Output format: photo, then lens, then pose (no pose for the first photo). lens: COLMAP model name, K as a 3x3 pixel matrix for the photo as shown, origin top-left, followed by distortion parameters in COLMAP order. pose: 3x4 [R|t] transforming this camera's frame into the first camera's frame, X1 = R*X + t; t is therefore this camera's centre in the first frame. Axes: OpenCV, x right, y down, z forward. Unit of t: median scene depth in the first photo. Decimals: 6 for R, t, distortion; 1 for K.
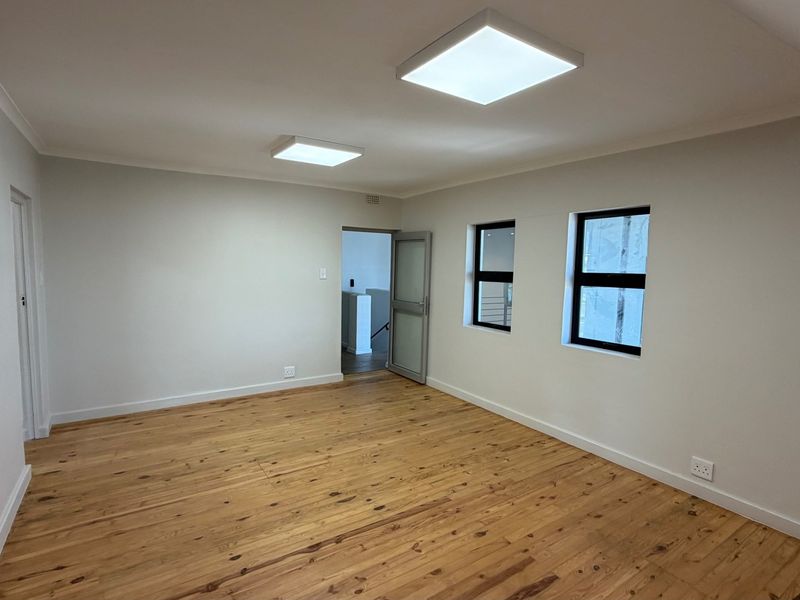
lens RADIAL K [[368.9, 0, 394.8], [0, 368.9, 302.9], [0, 0, 1]] dist [0.001288, 0.000330]
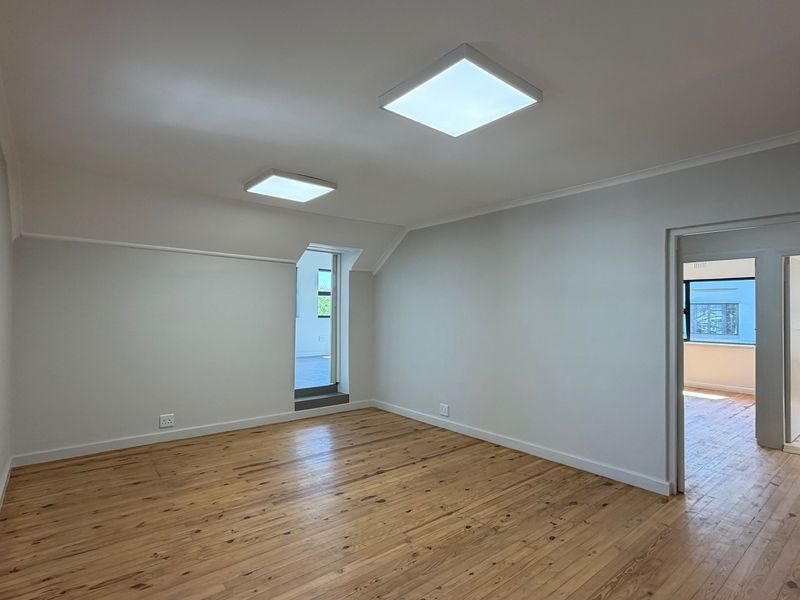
lens RADIAL K [[368.9, 0, 394.8], [0, 368.9, 302.9], [0, 0, 1]] dist [0.001288, 0.000330]
pose [[-0.991577, -0.030891, -0.125782, -0.048242], [-0.041326, 0.995839, 0.081219, -0.144556], [0.122750, 0.085733, -0.988728, 1.983145]]
